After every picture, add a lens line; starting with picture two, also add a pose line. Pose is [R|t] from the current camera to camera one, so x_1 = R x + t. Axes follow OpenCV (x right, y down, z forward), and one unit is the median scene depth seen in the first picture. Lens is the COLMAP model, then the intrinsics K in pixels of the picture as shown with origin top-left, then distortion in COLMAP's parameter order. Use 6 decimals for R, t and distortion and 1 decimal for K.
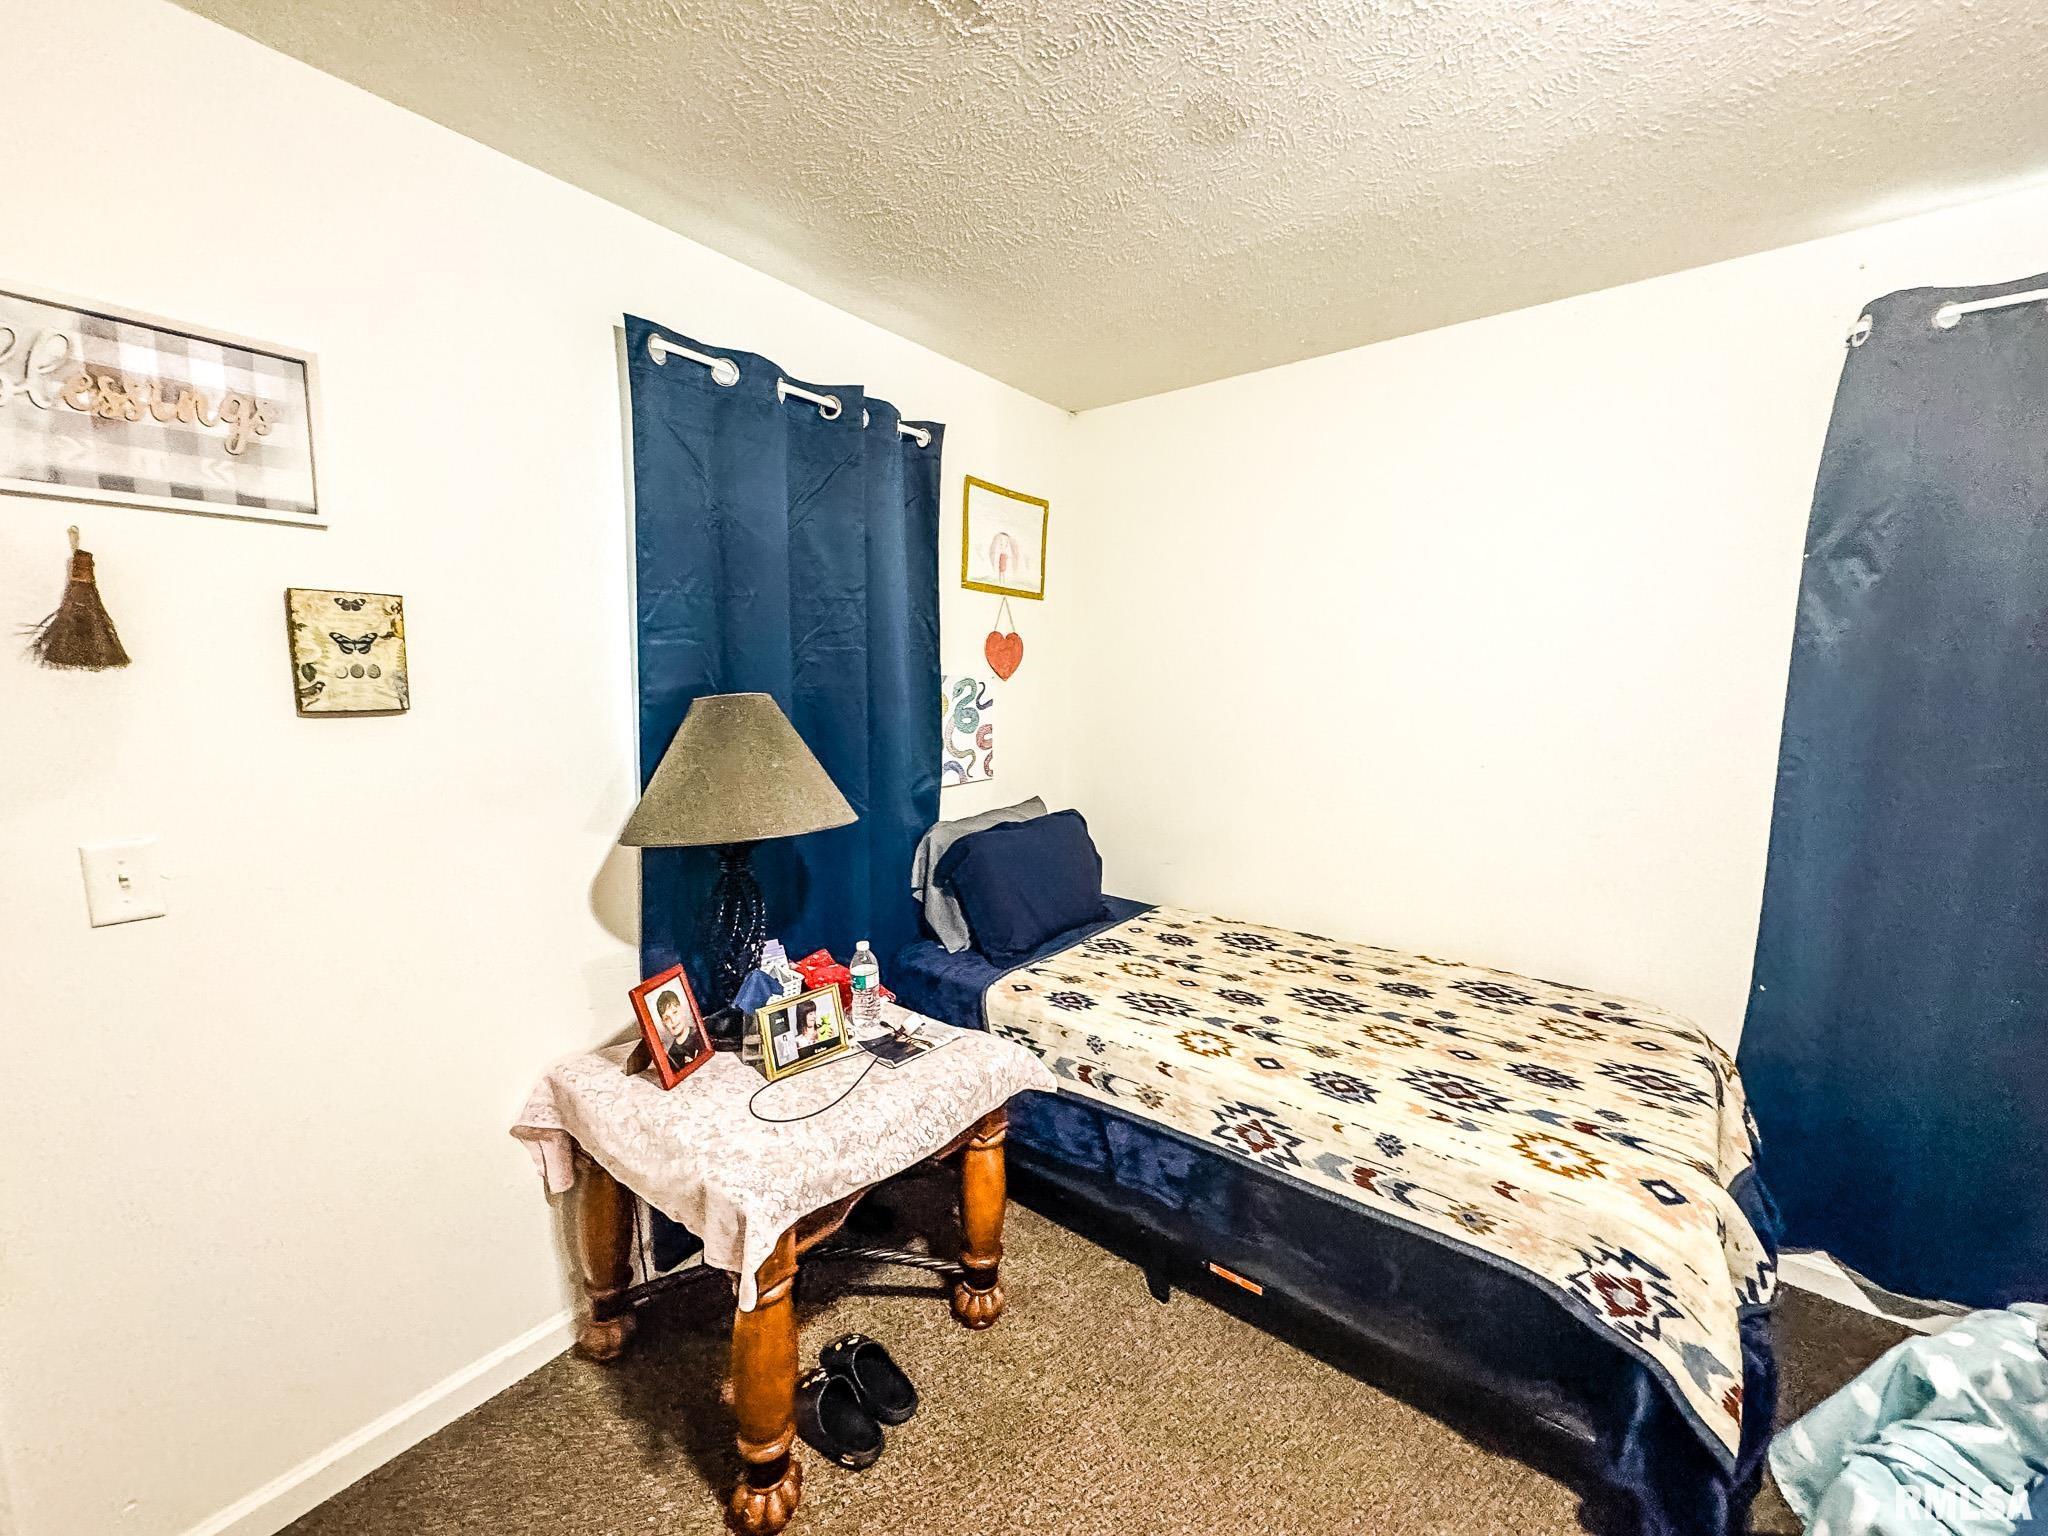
lens RADIAL K [[811.7, 0, 1019.8], [0, 811.7, 768.1], [0, 0, 1]] dist [-0.000440, 0.000040]
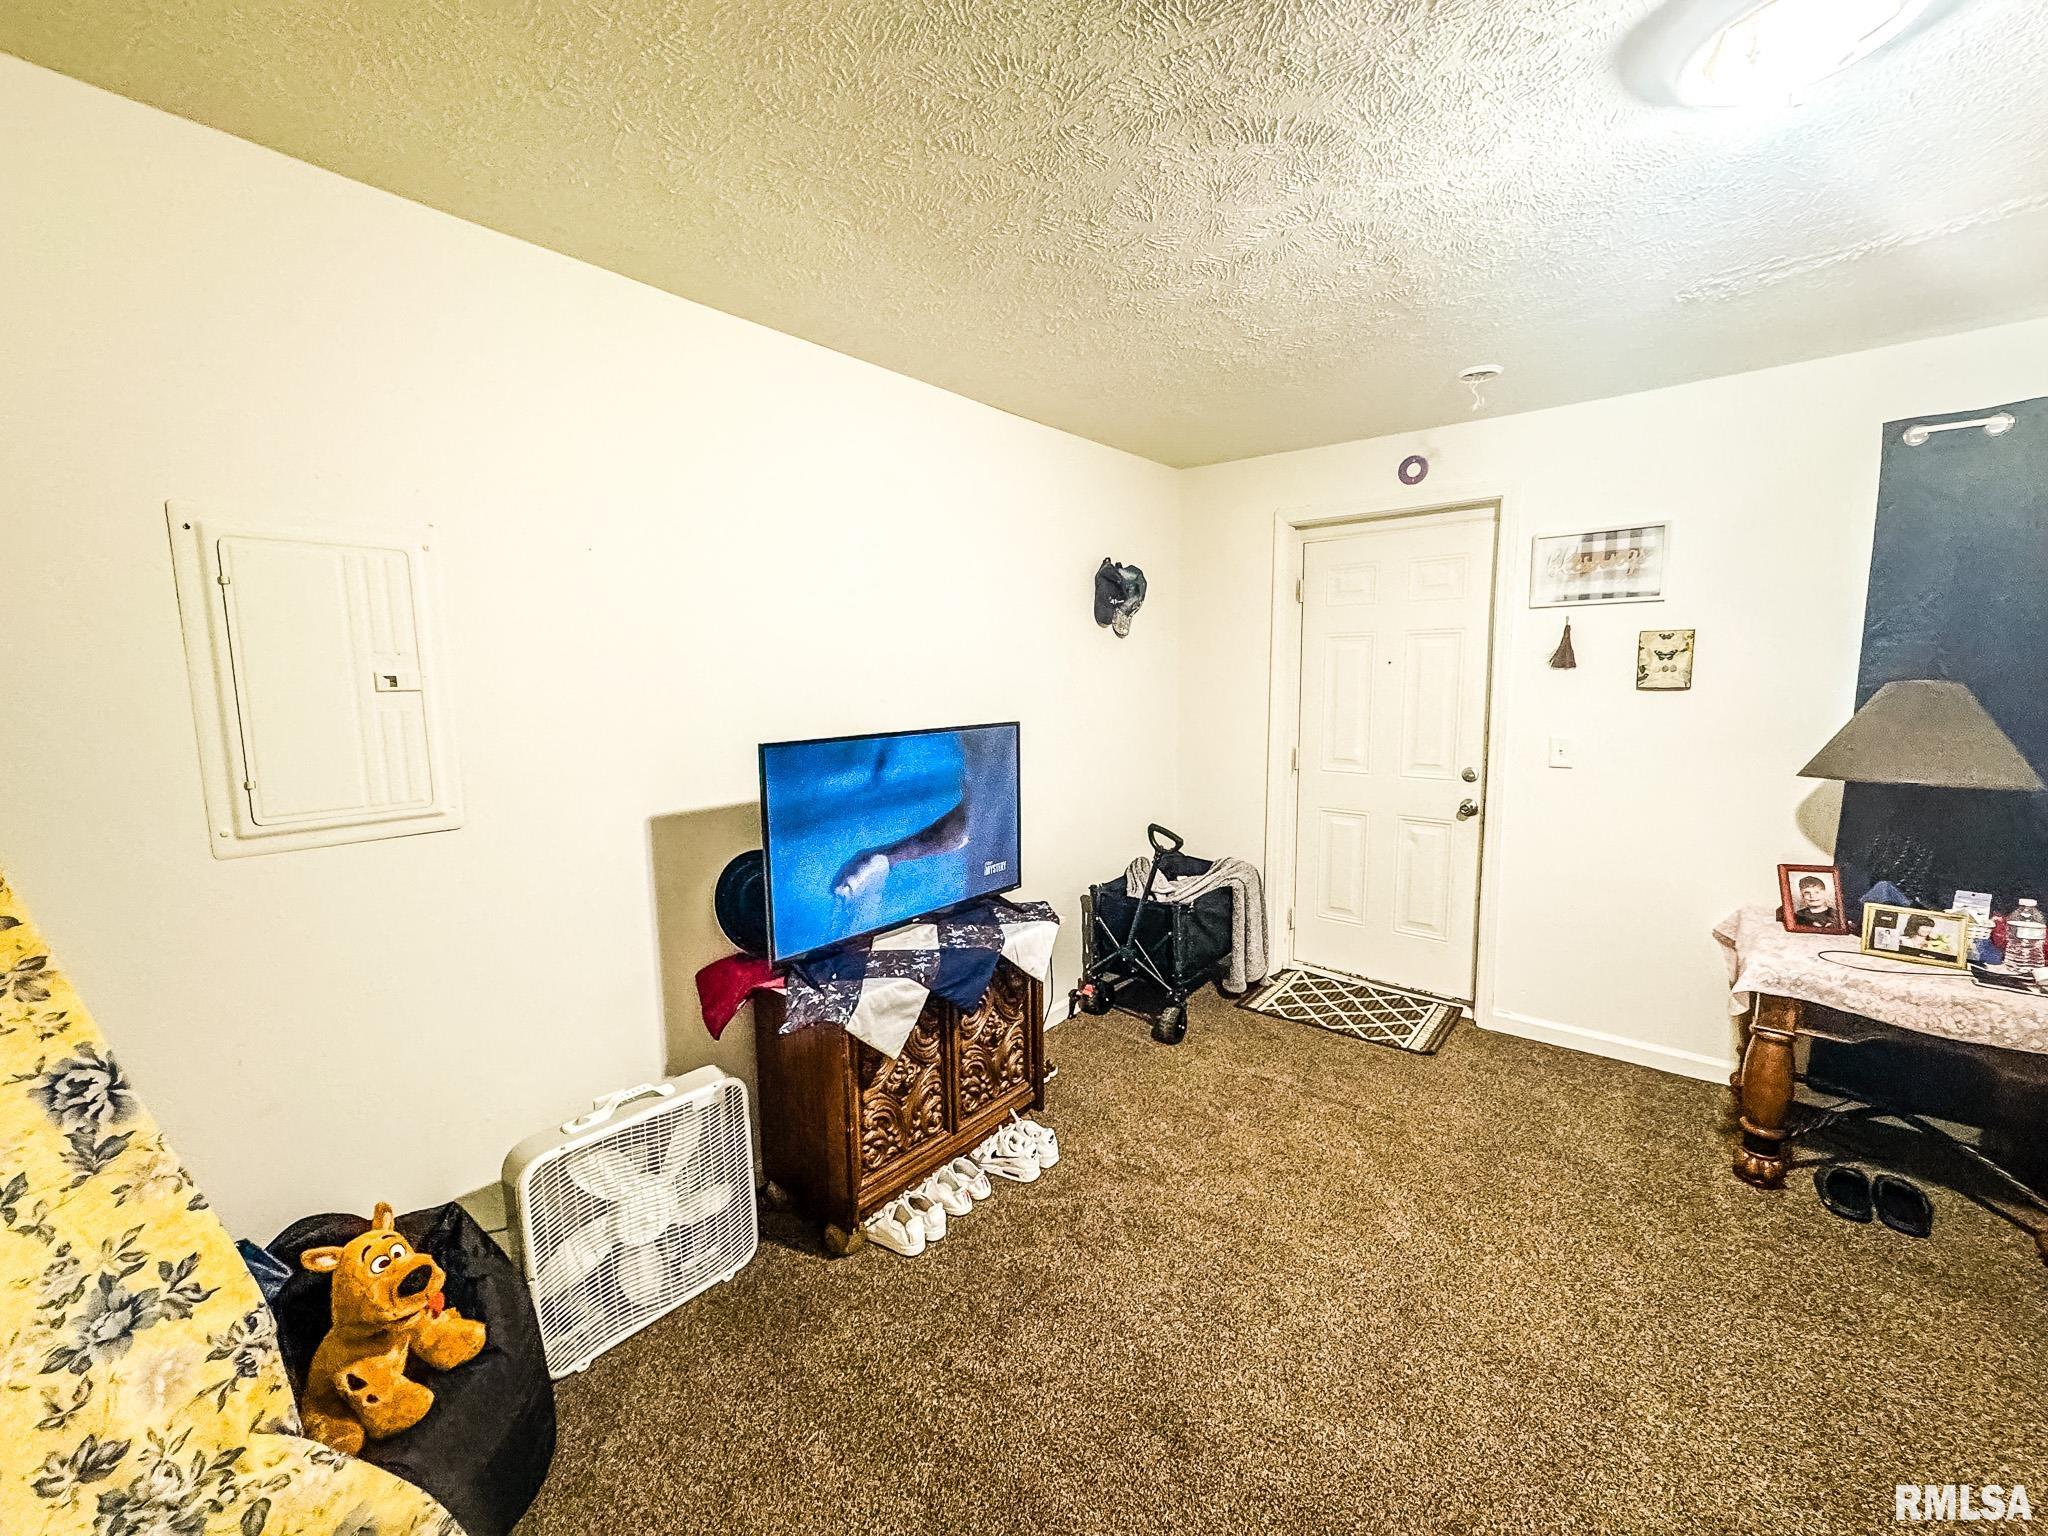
lens RADIAL K [[811.7, 0, 1022.7], [0, 811.7, 766.4], [0, 0, 1]] dist [-0.000440, 0.000040]
pose [[-0.035372, 0.111436, -0.993142, 1.335929], [-0.099913, 0.988391, 0.114461, 0.053807], [0.994367, 0.103277, -0.023828, -0.556035]]
